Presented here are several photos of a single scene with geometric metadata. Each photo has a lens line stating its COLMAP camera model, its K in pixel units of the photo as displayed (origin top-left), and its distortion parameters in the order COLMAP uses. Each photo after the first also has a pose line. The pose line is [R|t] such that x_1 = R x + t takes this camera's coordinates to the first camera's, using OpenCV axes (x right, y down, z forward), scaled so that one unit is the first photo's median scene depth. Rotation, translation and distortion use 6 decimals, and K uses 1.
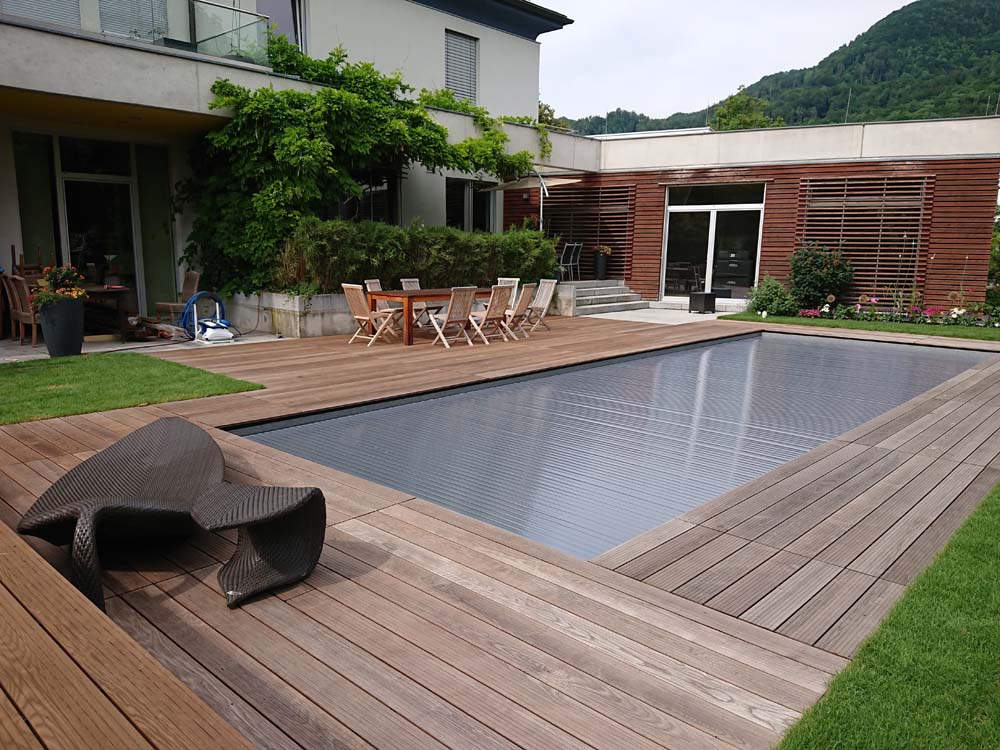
lens RADIAL K [[715.9, 0, 500.0], [0, 715.9, 375.0], [0, 0, 1]] dist [0.097331, -0.005774]
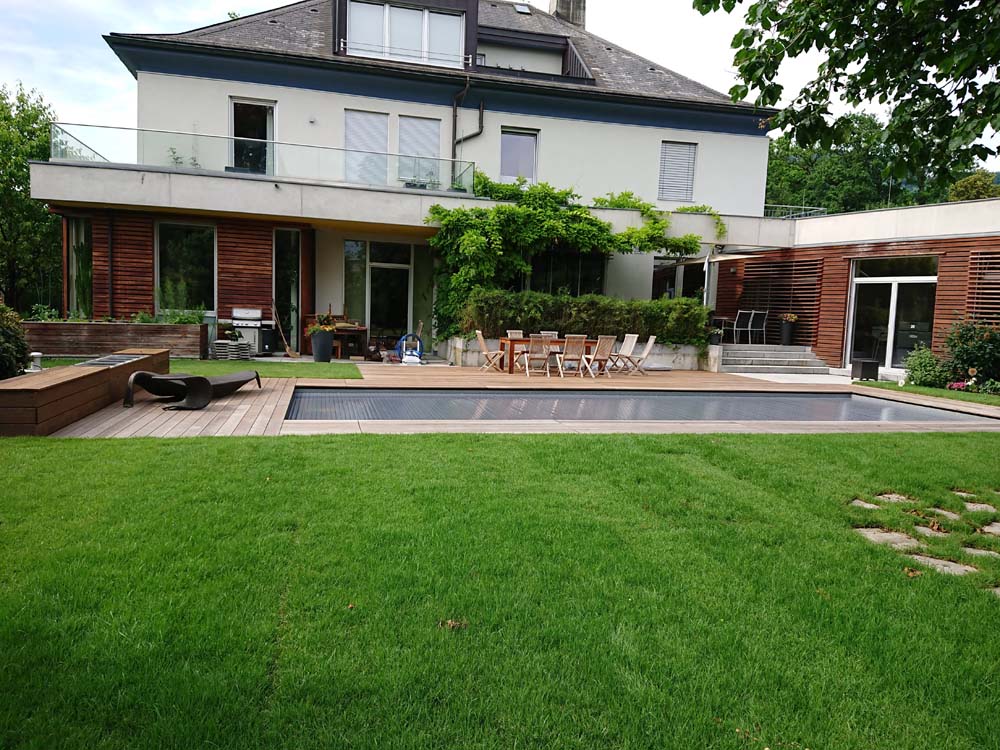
lens RADIAL K [[715.9, 0, 500.0], [0, 715.9, 375.0], [0, 0, 1]] dist [0.097331, -0.005774]
pose [[0.847852, 0.070606, -0.525511, 0.411880], [-0.120055, 0.990918, -0.060559, 0.034045], [0.516462, 0.114435, 0.848629, -0.161704]]
